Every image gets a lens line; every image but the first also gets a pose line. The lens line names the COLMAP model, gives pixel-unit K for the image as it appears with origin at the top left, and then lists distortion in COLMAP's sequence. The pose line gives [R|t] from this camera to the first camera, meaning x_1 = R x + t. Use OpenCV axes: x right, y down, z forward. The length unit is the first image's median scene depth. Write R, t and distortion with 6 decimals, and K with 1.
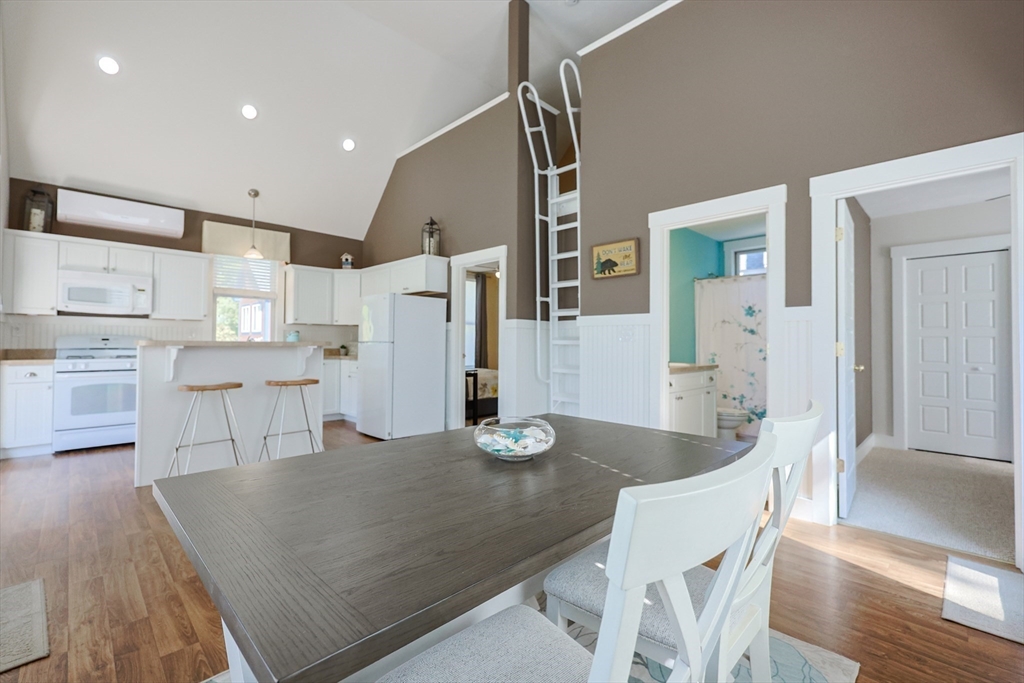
lens RADIAL K [[442.0, 0, 510.6], [0, 442.0, 336.2], [0, 0, 1]] dist [-0.002159, -0.000175]
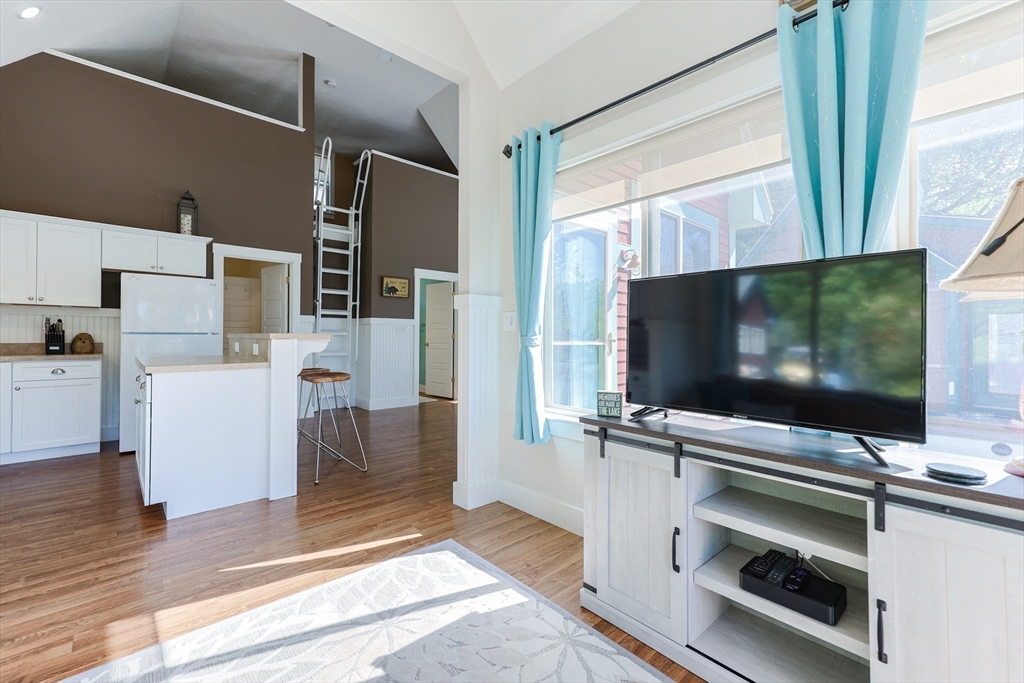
lens RADIAL K [[442.0, 0, 523.2], [0, 442.0, 333.7], [0, 0, 1]] dist [-0.002159, -0.000175]
pose [[0.033892, 0.000057, 0.999425, -1.167955], [-0.021771, 0.999763, 0.000681, -0.000859], [-0.999188, -0.021782, 0.033885, 0.332889]]
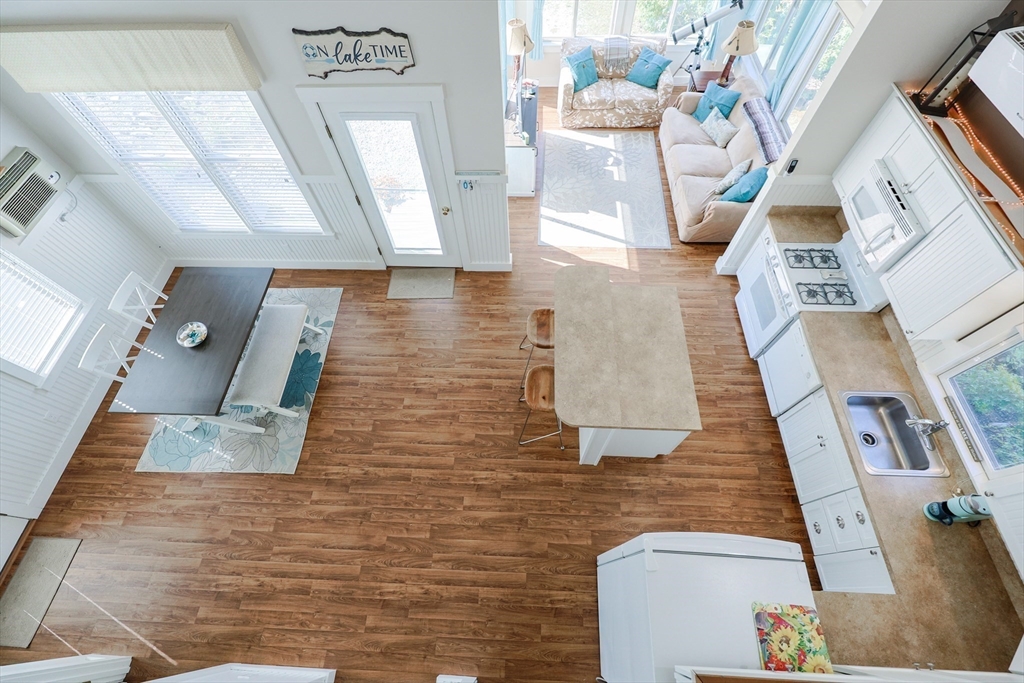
lens RADIAL K [[442.0, 0, 512.0], [0, 442.0, 340.1], [0, 0, 1]] dist [-0.002159, -0.000175]
pose [[-0.733599, 0.594551, -0.329153, -0.148479], [0.035436, 0.517153, 0.855159, -0.580109], [0.678658, 0.615680, -0.400452, 0.964542]]
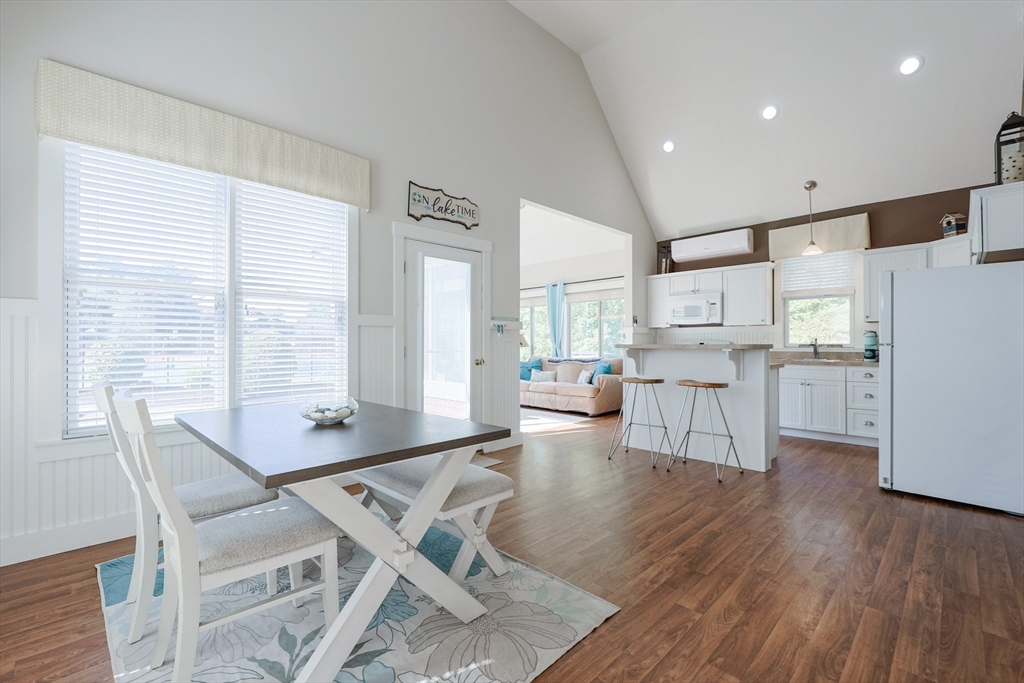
lens RADIAL K [[442.0, 0, 512.4], [0, 442.0, 337.9], [0, 0, 1]] dist [-0.002159, -0.000175]
pose [[-0.001410, -0.021278, -0.999773, 0.401763], [0.017598, 0.999618, -0.021300, 0.007908], [0.999844, -0.017624, -0.001035, 0.431497]]
